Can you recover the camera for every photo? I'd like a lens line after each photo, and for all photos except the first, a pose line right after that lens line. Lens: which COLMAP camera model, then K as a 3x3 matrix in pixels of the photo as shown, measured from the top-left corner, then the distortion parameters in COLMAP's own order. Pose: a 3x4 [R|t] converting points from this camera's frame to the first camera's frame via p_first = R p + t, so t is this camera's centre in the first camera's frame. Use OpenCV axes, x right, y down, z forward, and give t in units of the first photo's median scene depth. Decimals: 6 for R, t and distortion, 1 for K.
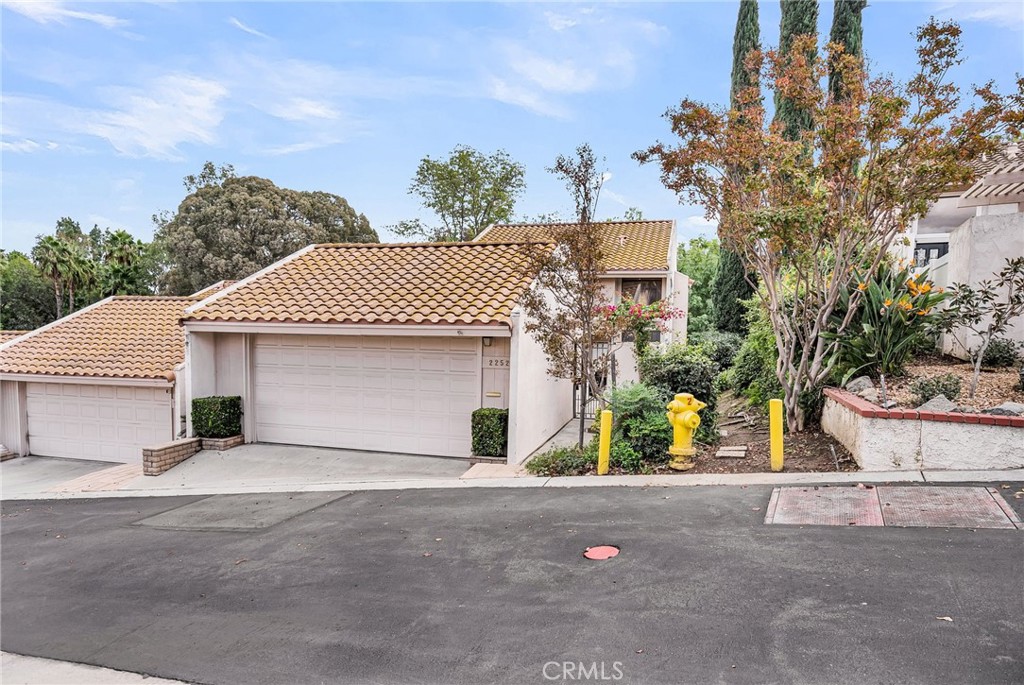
lens RADIAL K [[631.0, 0, 514.6], [0, 631.0, 379.0], [0, 0, 1]] dist [0.008726, -0.000164]
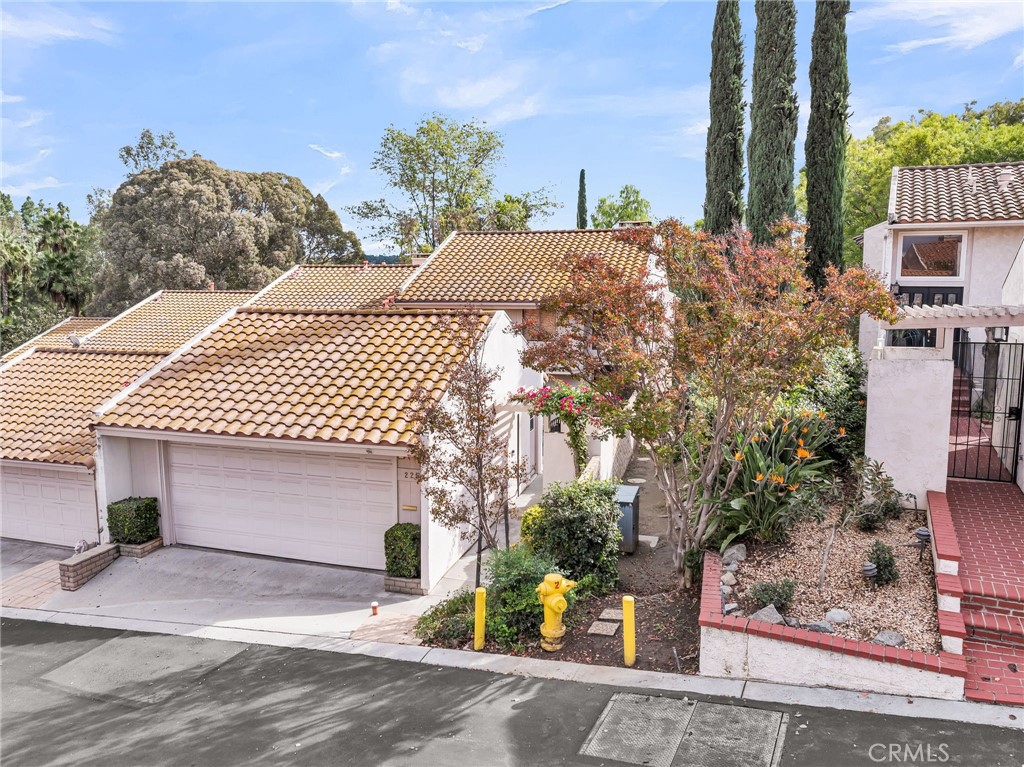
lens RADIAL K [[744.2, 0, 504.3], [0, 744.2, 387.2], [0, 0, 1]] dist [-0.038853, 0.009174]
pose [[0.999564, -0.020096, -0.021616, 0.124711], [0.021194, 0.998433, 0.051786, -0.193125], [0.020542, -0.052221, 0.998424, -0.100957]]
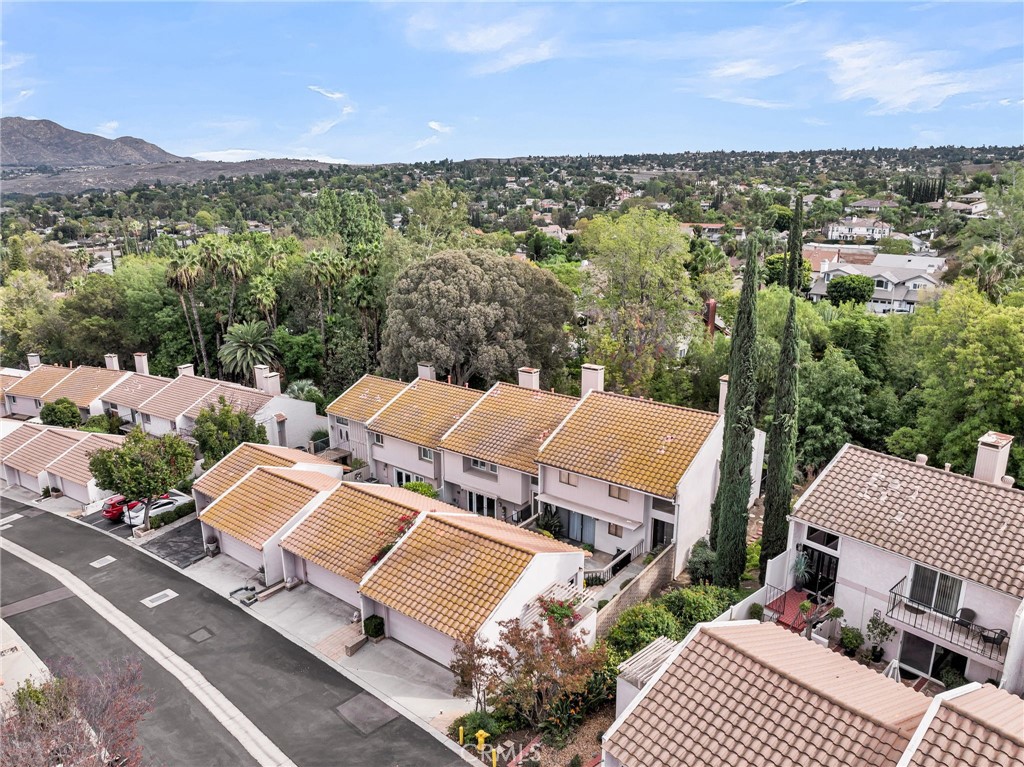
lens RADIAL K [[733.3, 0, 479.3], [0, 733.3, 384.6], [0, 0, 1]] dist [-0.037089, 0.004137]
pose [[0.912819, 0.073958, -0.401612, 0.885832], [-0.002208, 0.984343, 0.176252, -1.287816], [0.408360, -0.159999, 0.898690, -1.092425]]
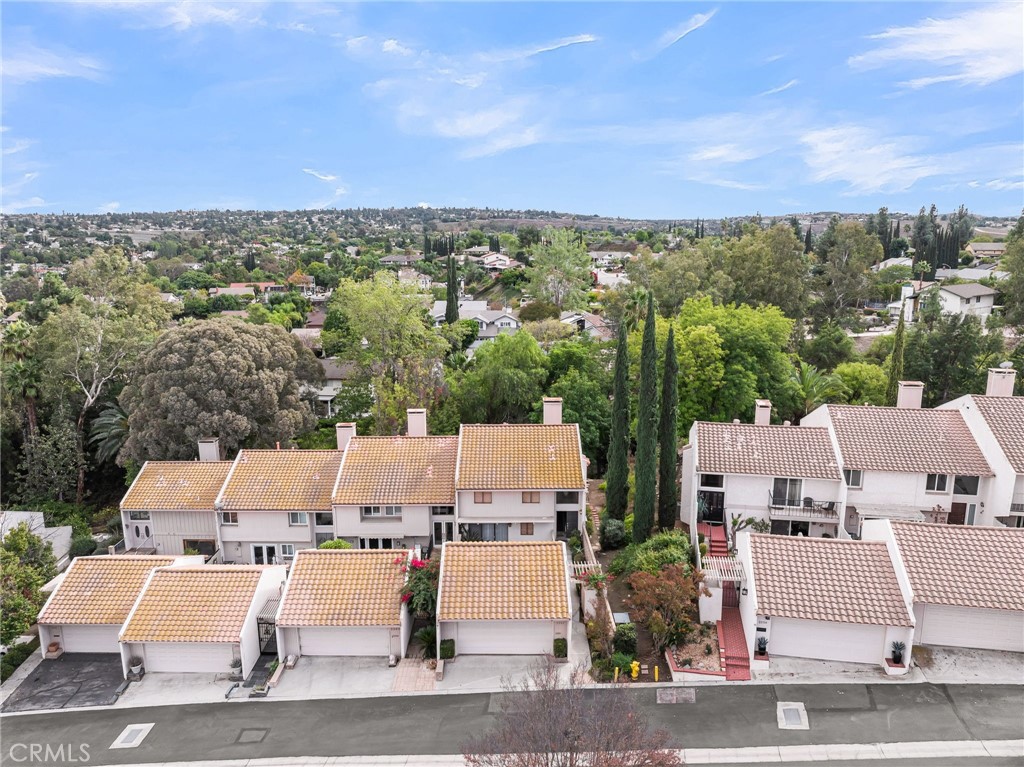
lens RADIAL K [[744.2, 0, 504.3], [0, 744.2, 387.2], [0, 0, 1]] dist [-0.038853, 0.009174]
pose [[0.968682, -0.087251, 0.232472, -0.864026], [0.060202, 0.990823, 0.121019, -1.352954], [-0.240898, -0.103234, 0.965045, -1.851173]]
